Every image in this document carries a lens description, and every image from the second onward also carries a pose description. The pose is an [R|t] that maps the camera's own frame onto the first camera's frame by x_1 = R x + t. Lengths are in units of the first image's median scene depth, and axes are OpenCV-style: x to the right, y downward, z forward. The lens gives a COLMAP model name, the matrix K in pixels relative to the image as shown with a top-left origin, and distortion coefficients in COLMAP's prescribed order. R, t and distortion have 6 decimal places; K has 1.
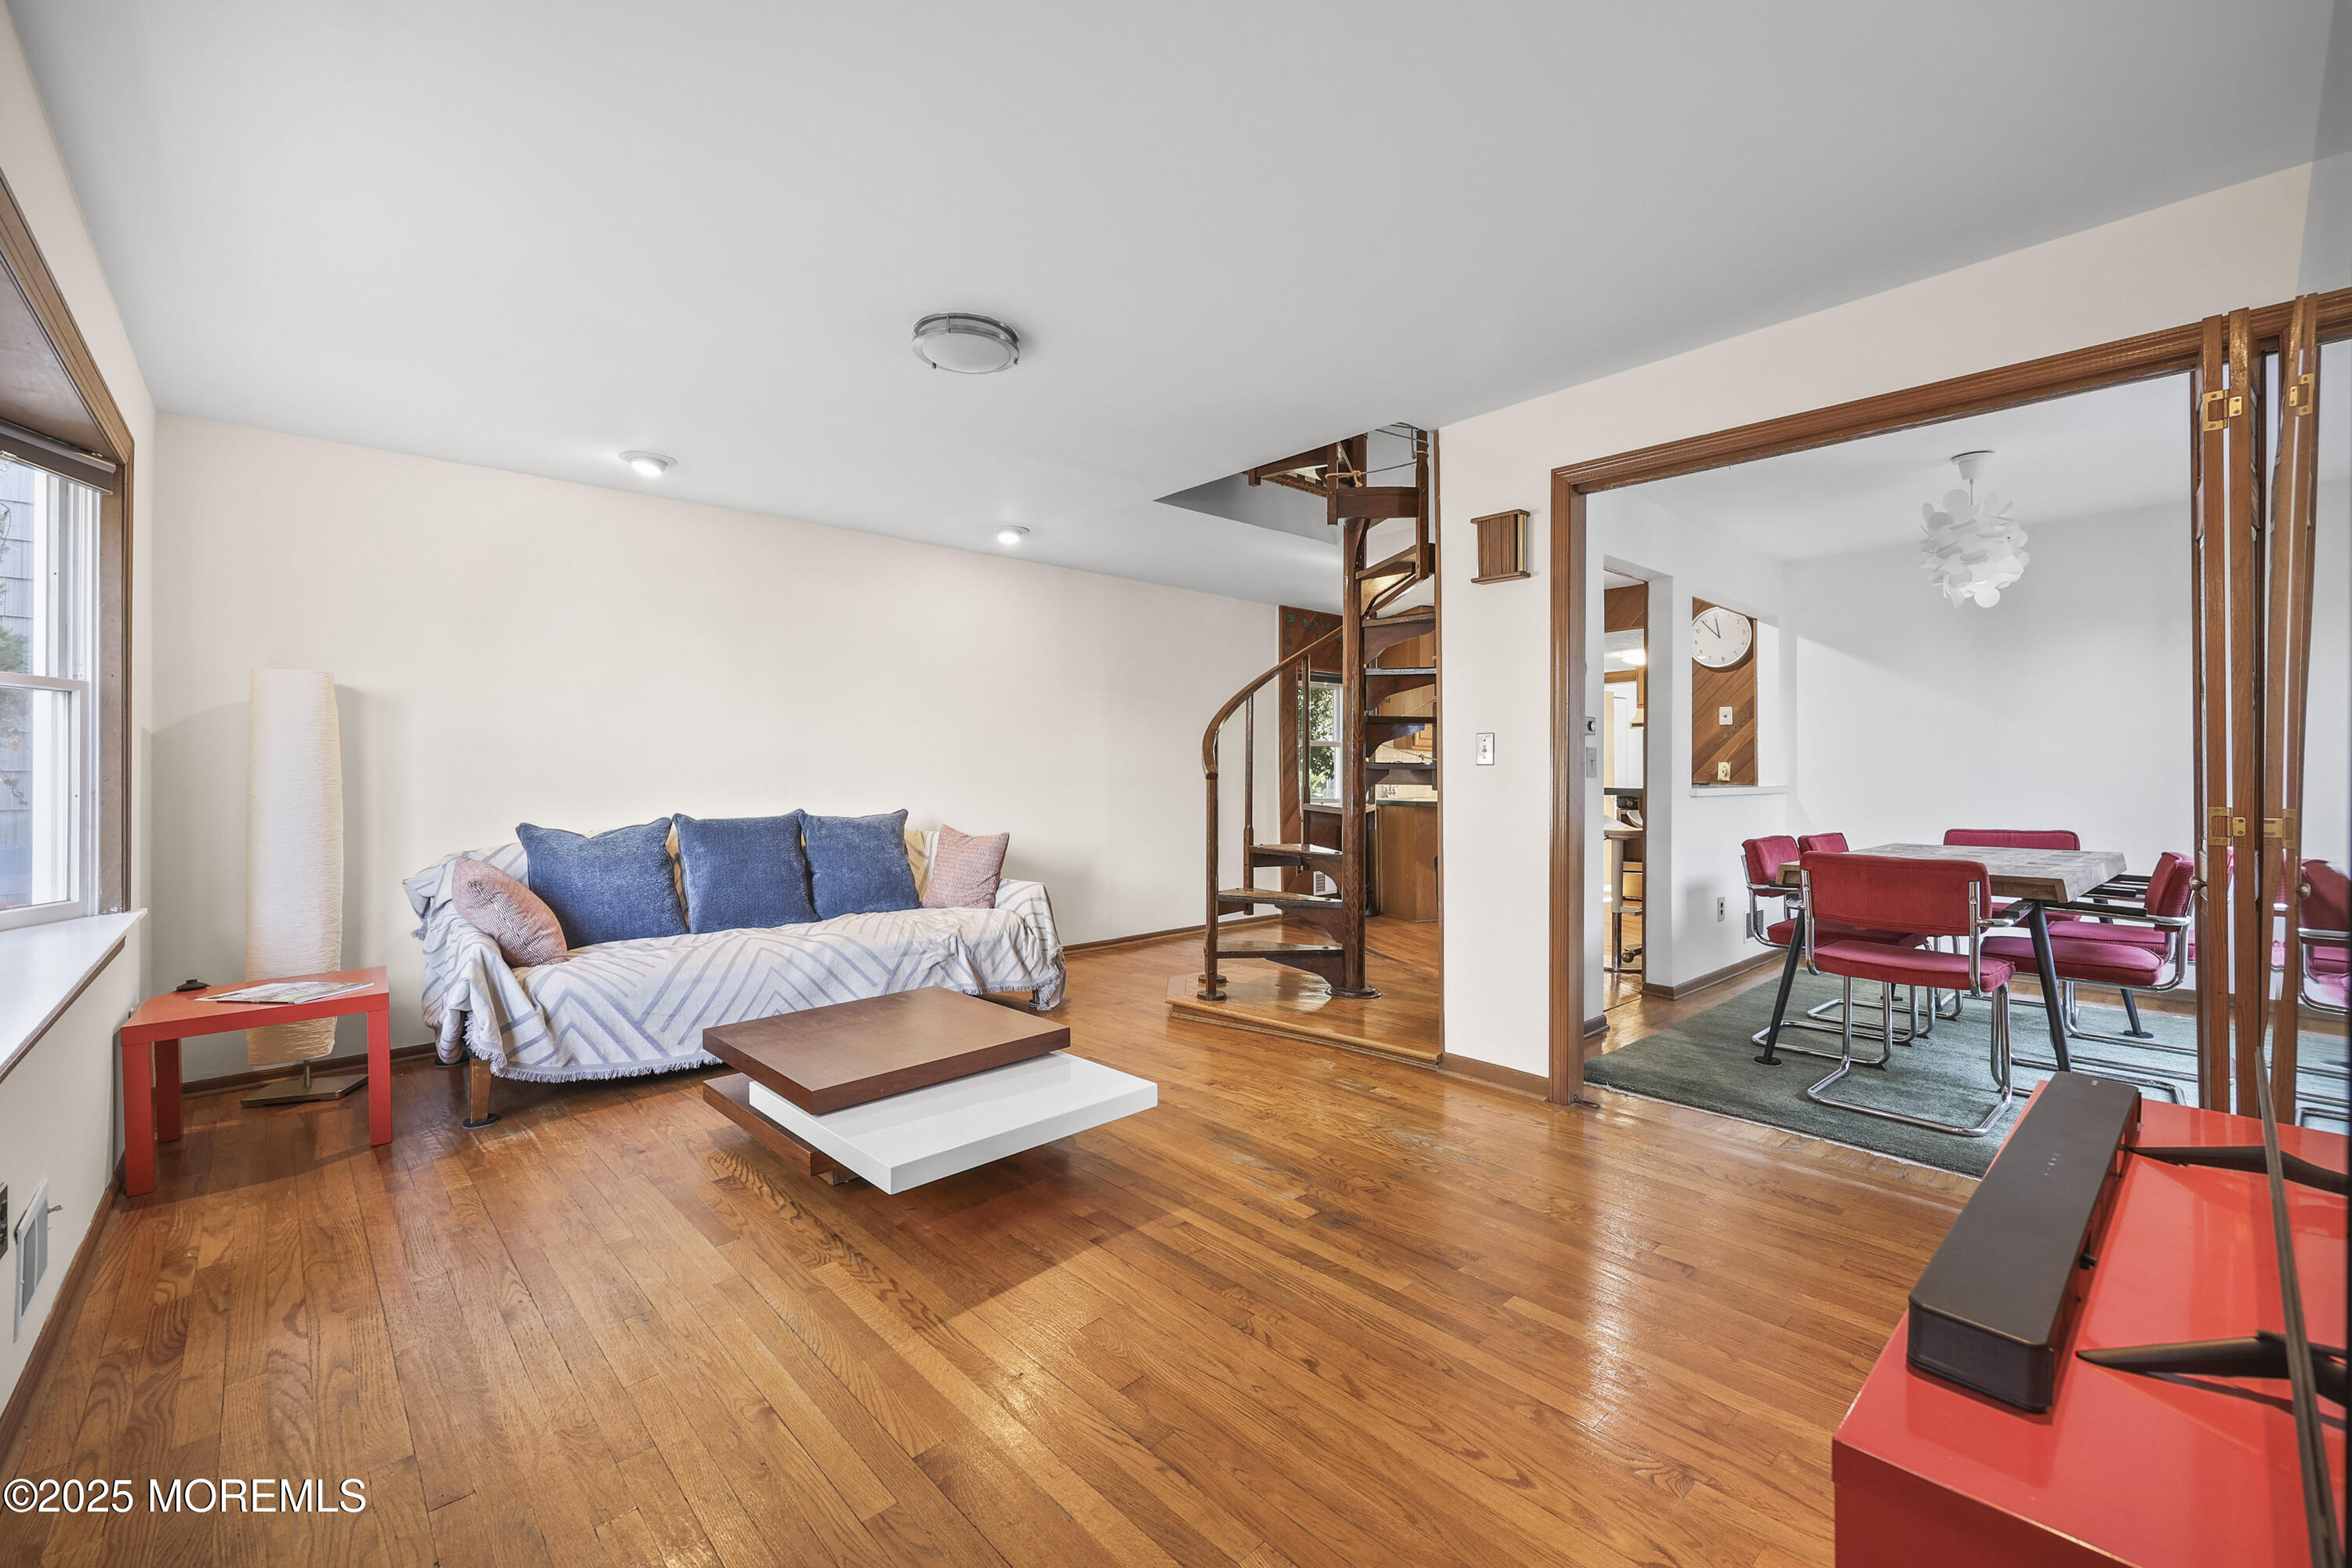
lens RADIAL K [[960.6, 0, 1160.1], [0, 960.6, 772.0], [0, 0, 1]] dist [0.001849, -0.000099]
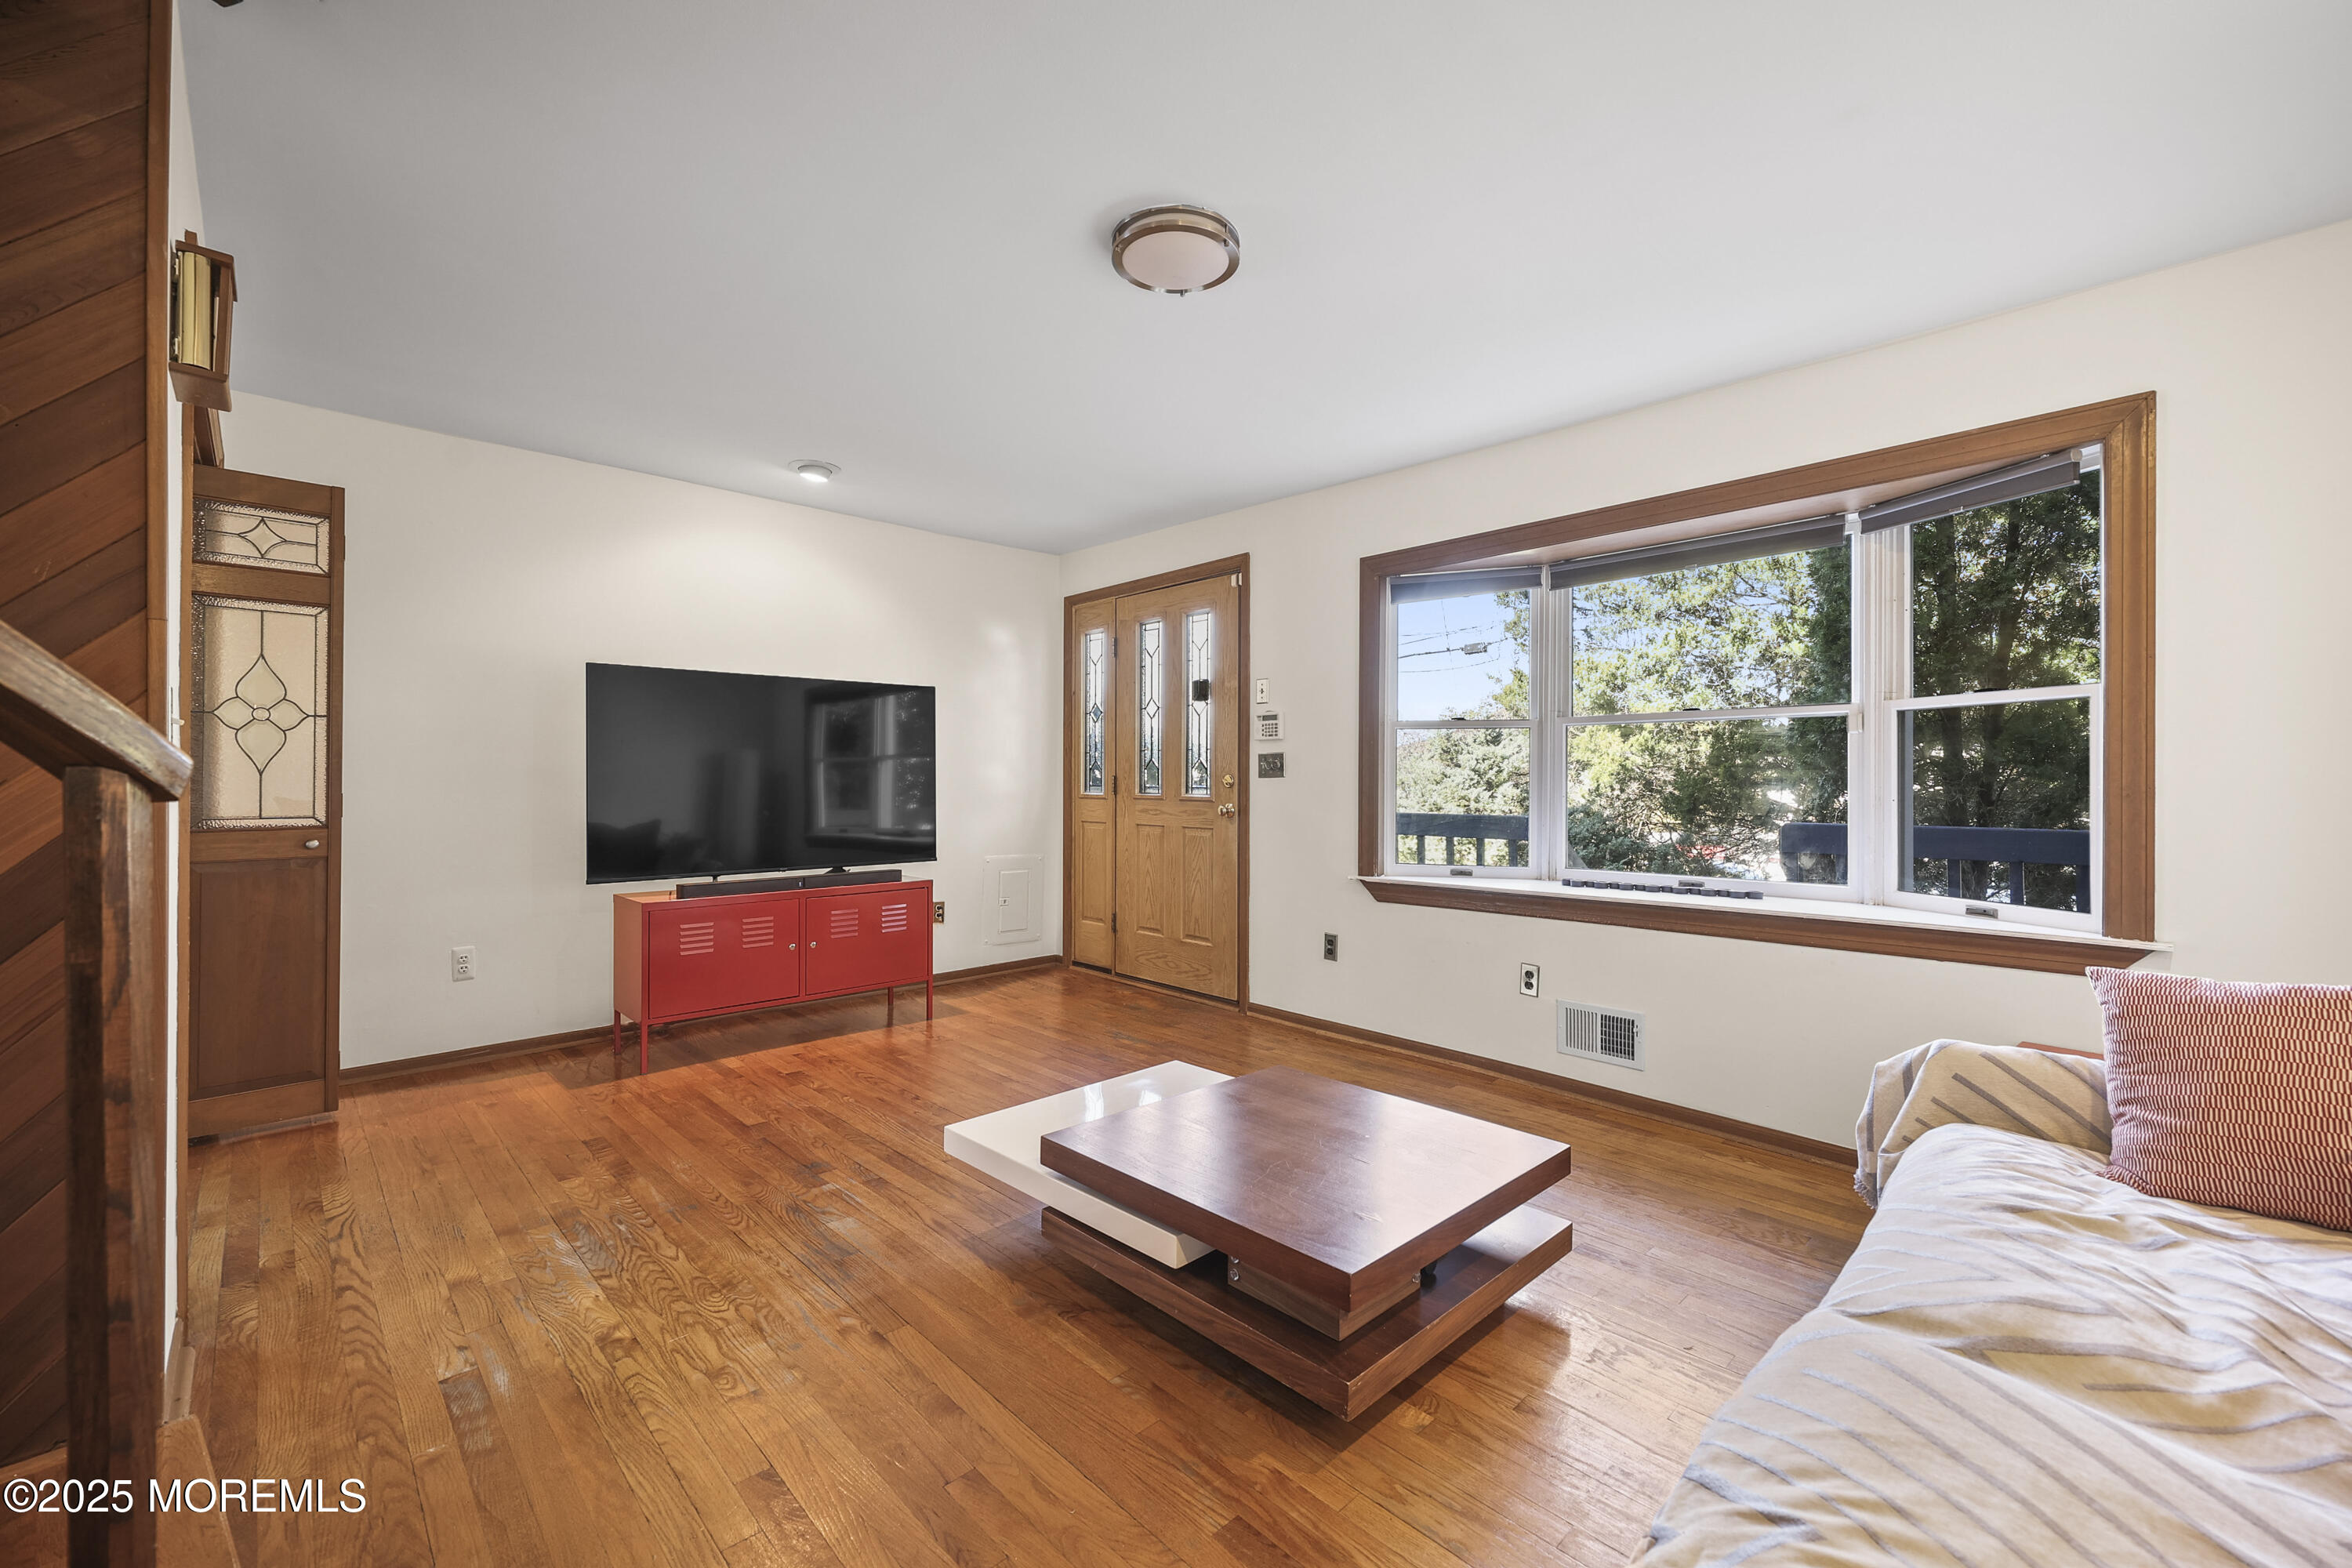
lens RADIAL K [[960.6, 0, 1173.8], [0, 960.6, 768.6], [0, 0, 1]] dist [0.001849, -0.000099]
pose [[-0.999965, 0.005091, -0.006699, -0.121910], [0.005189, 0.999878, -0.014756, 0.003713], [0.006623, -0.014790, -0.999869, 1.082935]]
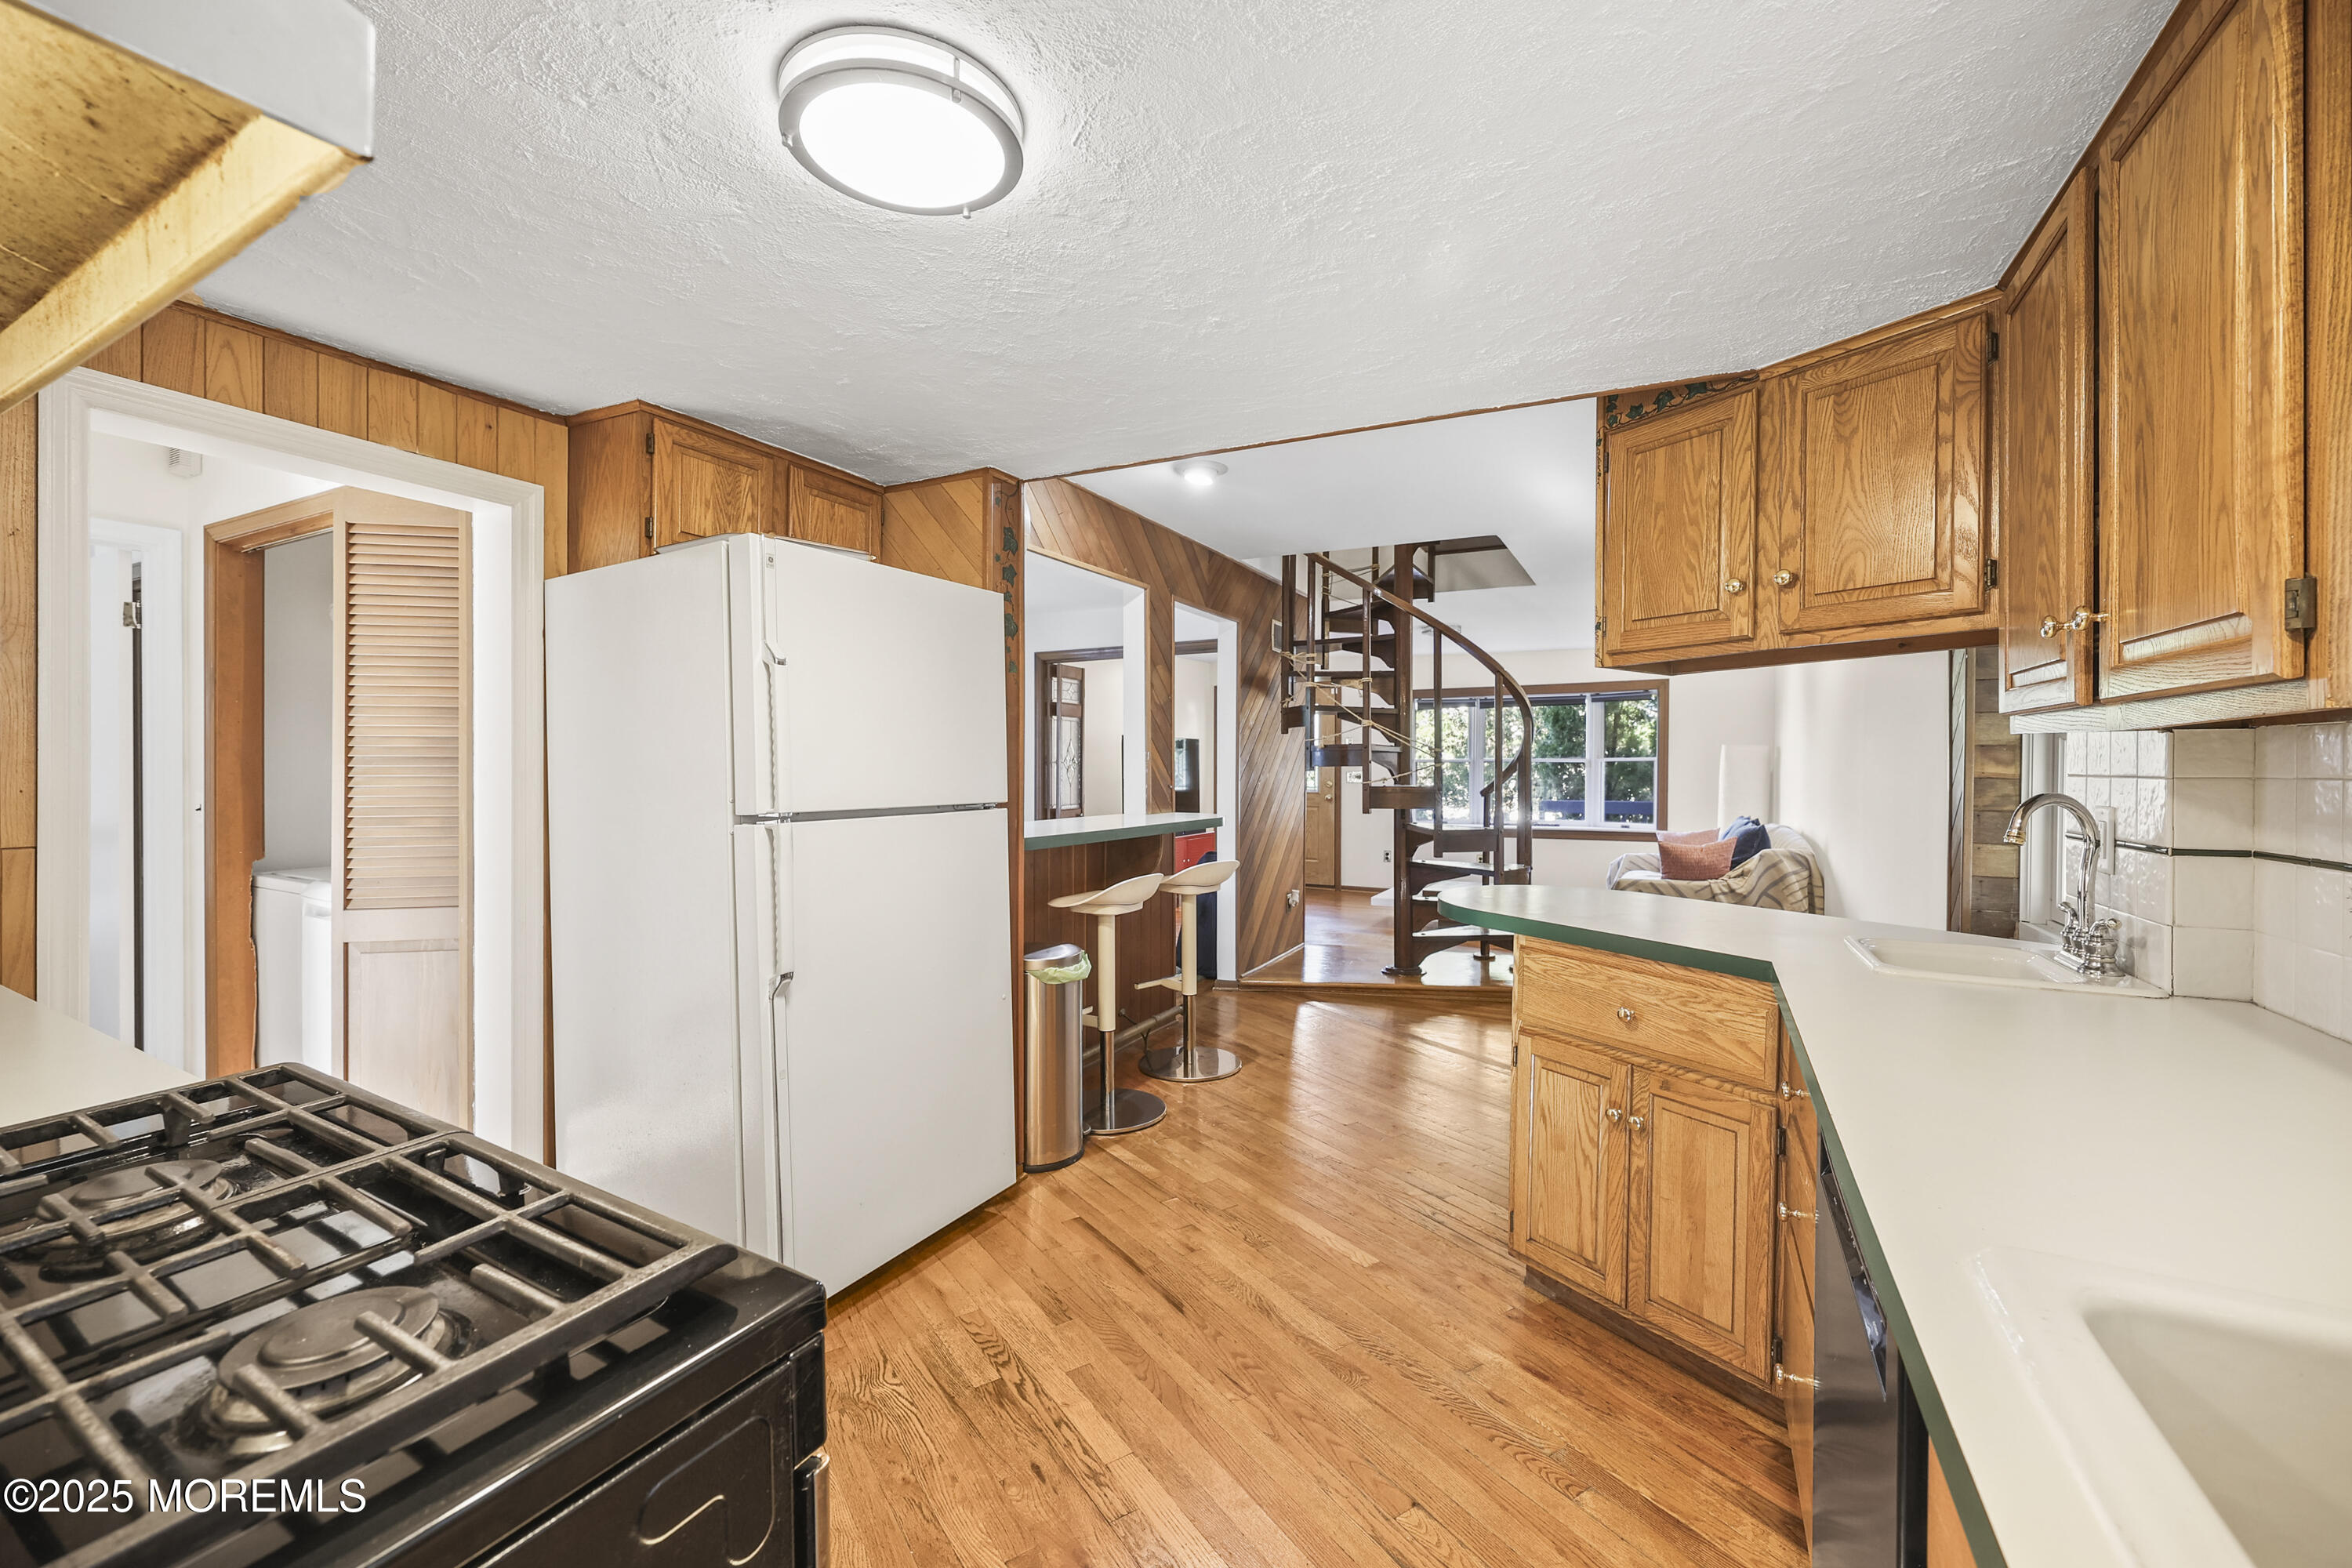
lens RADIAL K [[960.6, 0, 1179.6], [0, 960.6, 780.1], [0, 0, 1]] dist [0.001849, -0.000099]
pose [[-0.936255, 0.007826, -0.351233, 0.863447], [0.005003, 0.999947, 0.008945, -0.026062], [0.351285, 0.006618, -0.936245, 1.957894]]
